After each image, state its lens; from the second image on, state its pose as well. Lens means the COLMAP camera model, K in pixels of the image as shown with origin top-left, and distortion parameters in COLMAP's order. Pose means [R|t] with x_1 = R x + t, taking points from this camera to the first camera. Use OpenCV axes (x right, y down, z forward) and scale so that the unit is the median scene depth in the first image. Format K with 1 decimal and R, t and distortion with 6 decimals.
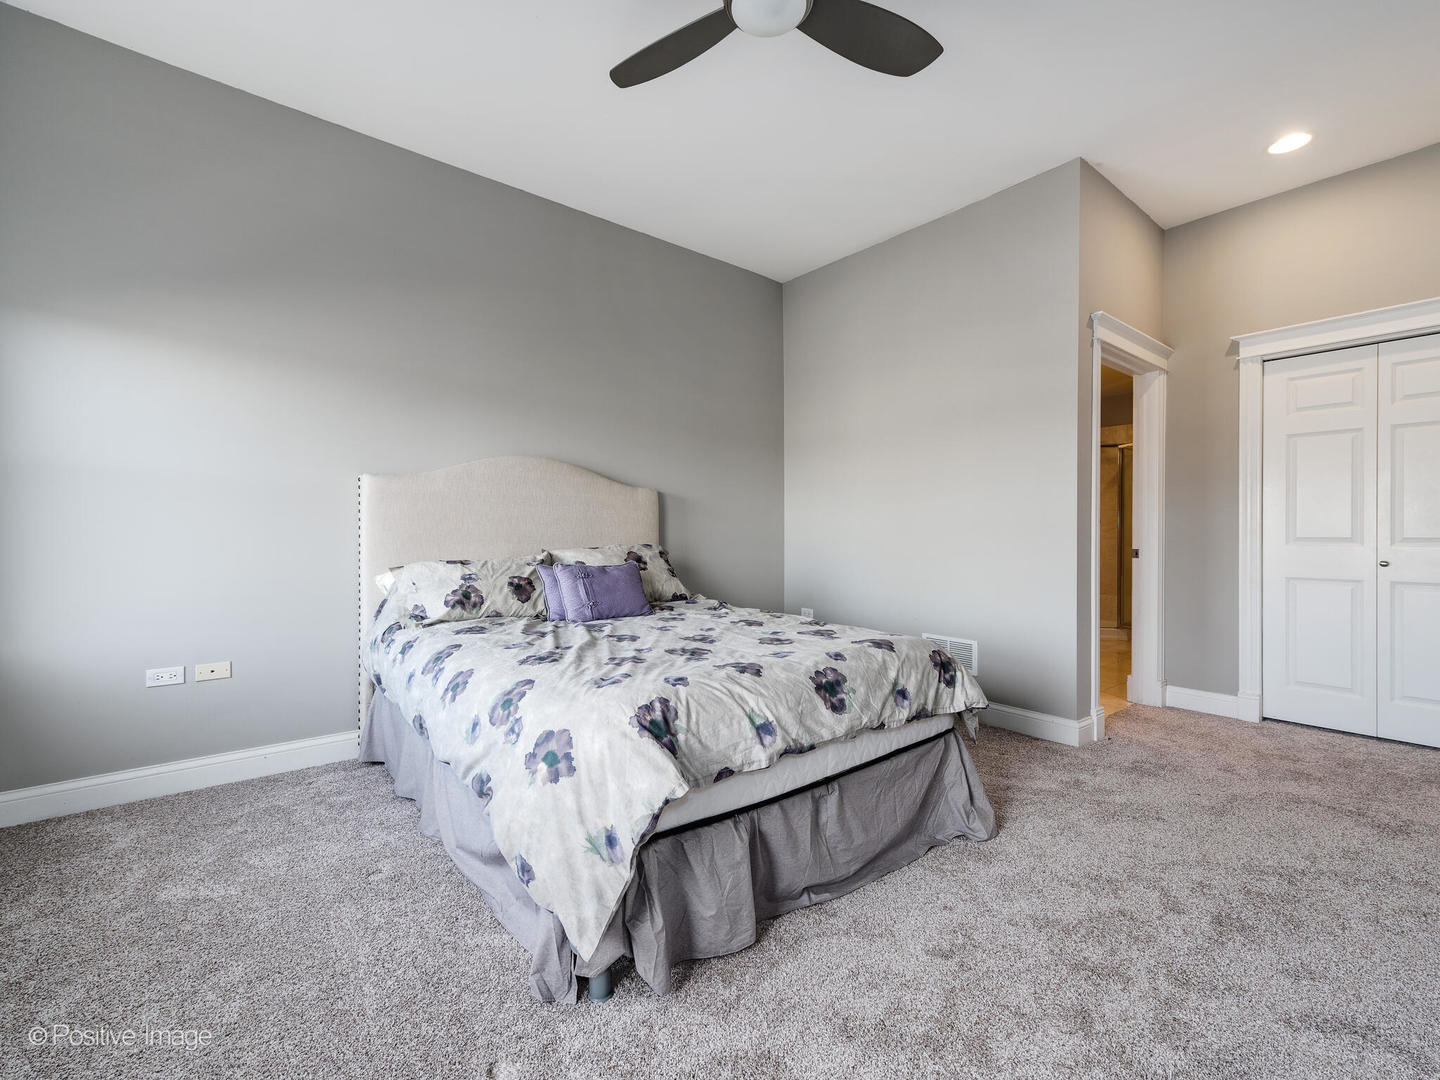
lens RADIAL K [[627.4, 0, 721.4], [0, 627.4, 534.1], [0, 0, 1]] dist [0.008247, -0.000008]
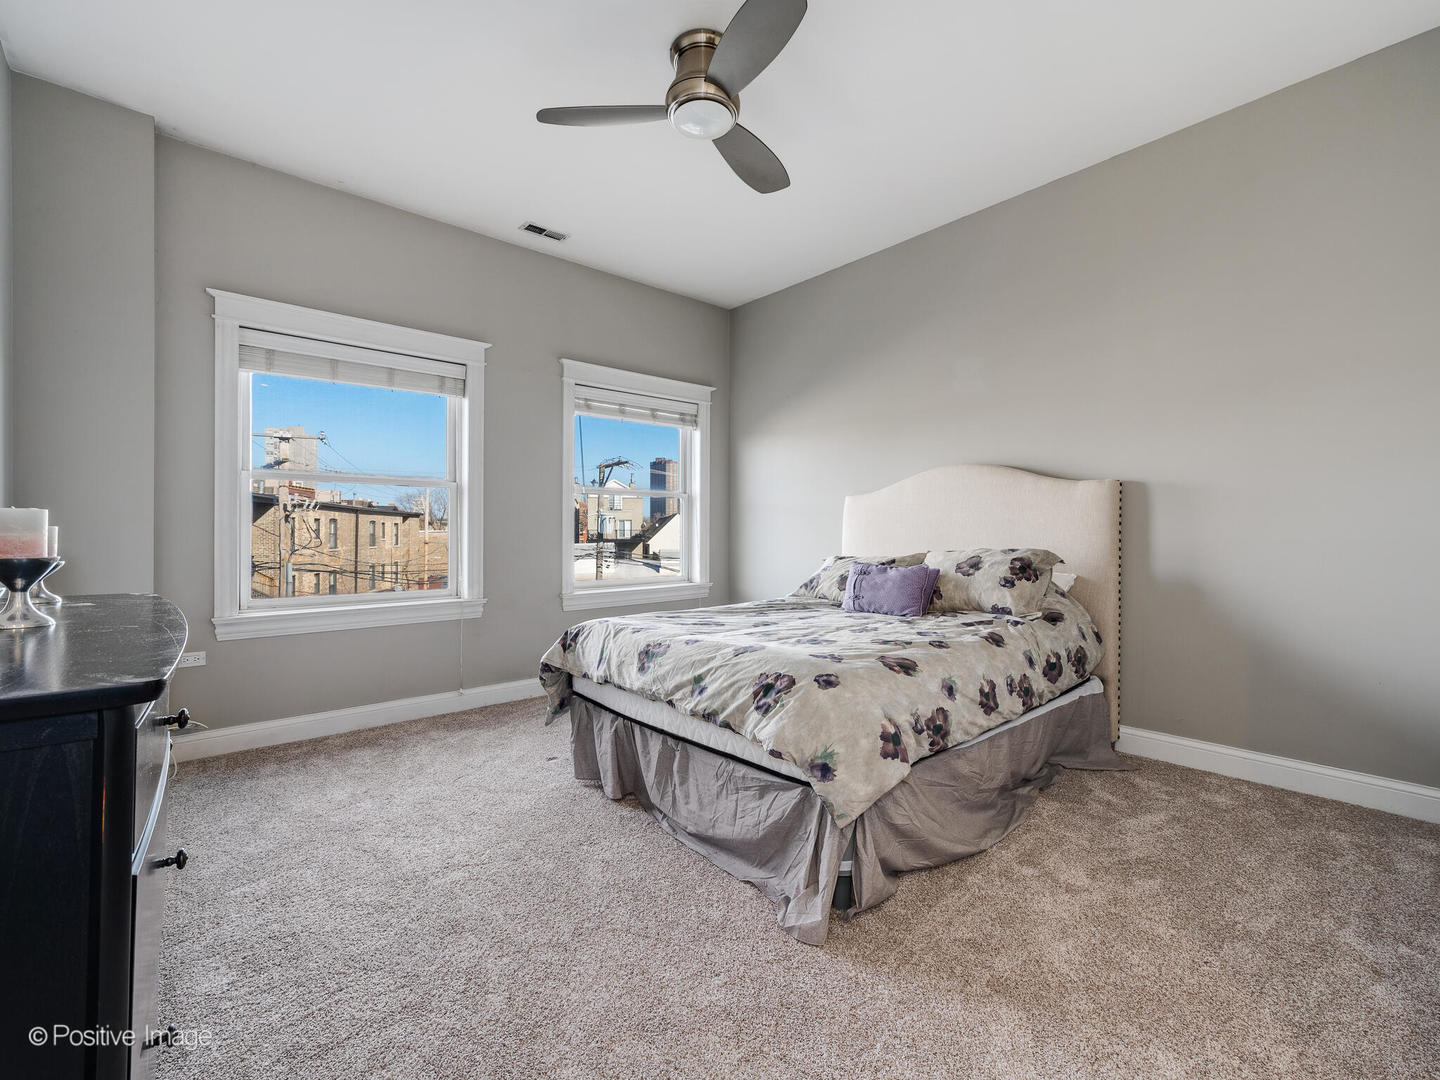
lens RADIAL K [[647.8, 0, 717.9], [0, 647.8, 531.3], [0, 0, 1]] dist [0.002076, -0.000424]
pose [[0.032754, -0.007126, -0.999438, 1.394715], [-0.000011, 0.999975, -0.007130, -0.001961], [0.999463, 0.000244, 0.032753, 1.009291]]
